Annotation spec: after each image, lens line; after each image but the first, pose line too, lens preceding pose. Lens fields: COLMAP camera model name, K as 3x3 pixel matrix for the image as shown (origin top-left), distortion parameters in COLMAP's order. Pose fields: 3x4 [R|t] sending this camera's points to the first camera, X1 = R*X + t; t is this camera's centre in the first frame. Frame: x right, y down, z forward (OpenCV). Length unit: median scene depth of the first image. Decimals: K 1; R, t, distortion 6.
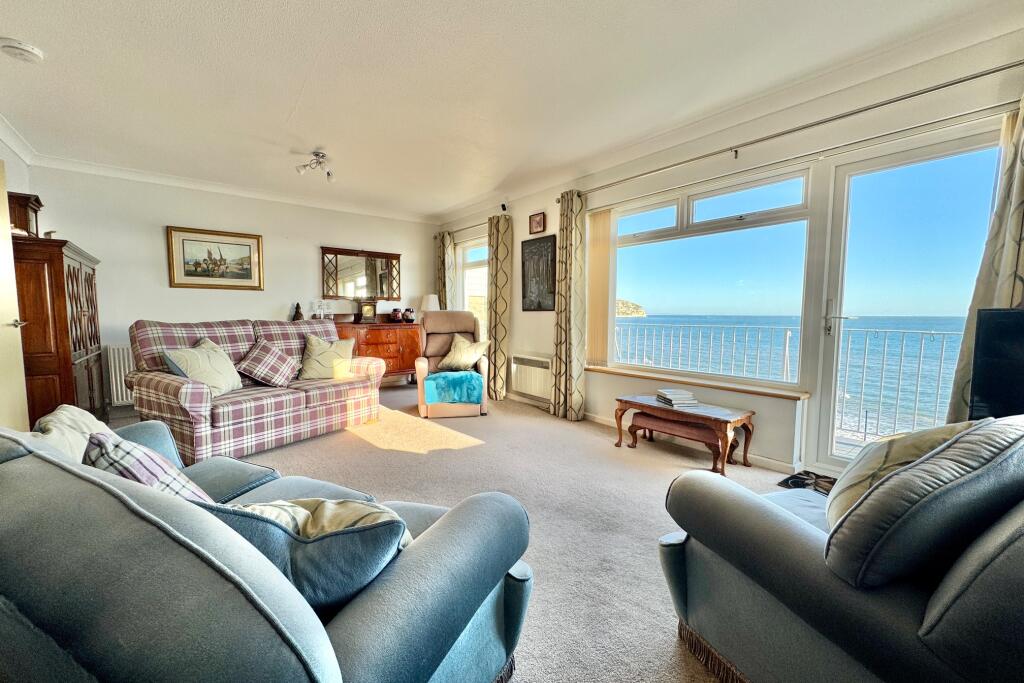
lens RADIAL K [[407.4, 0, 513.2], [0, 407.4, 346.7], [0, 0, 1]] dist [0.000252, 0.000070]
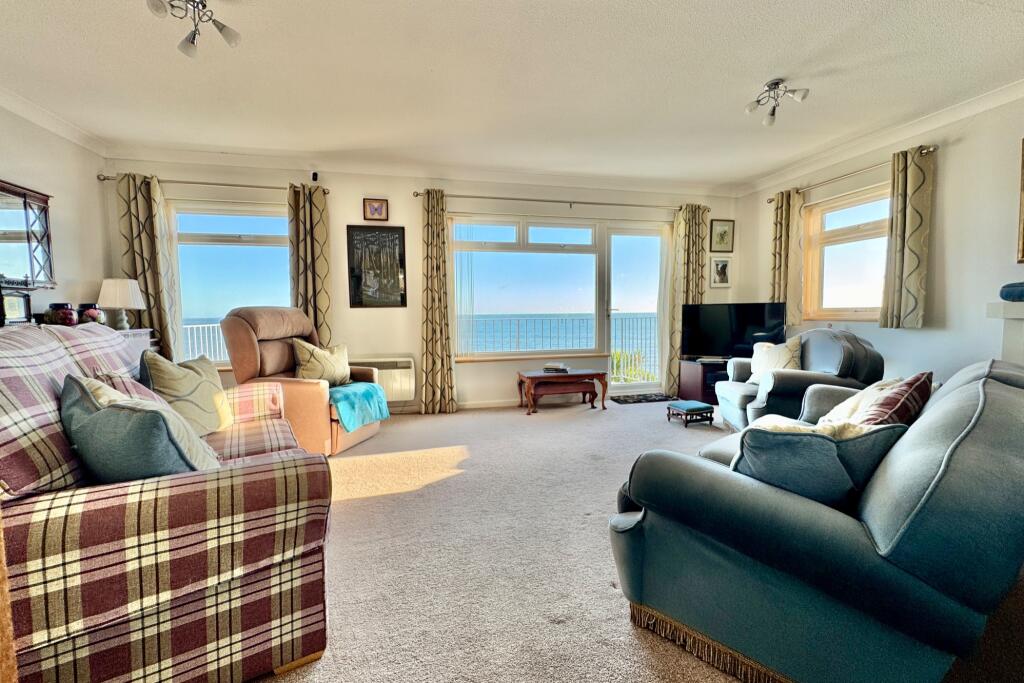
lens RADIAL K [[408.7, 0, 512.0], [0, 408.7, 341.5], [0, 0, 1]] dist [0.000201, 0.000217]
pose [[0.431532, -0.069786, 0.899394, -0.773010], [0.085474, 0.995681, 0.036246, -0.025868], [-0.898039, 0.061234, 0.435633, 0.432434]]
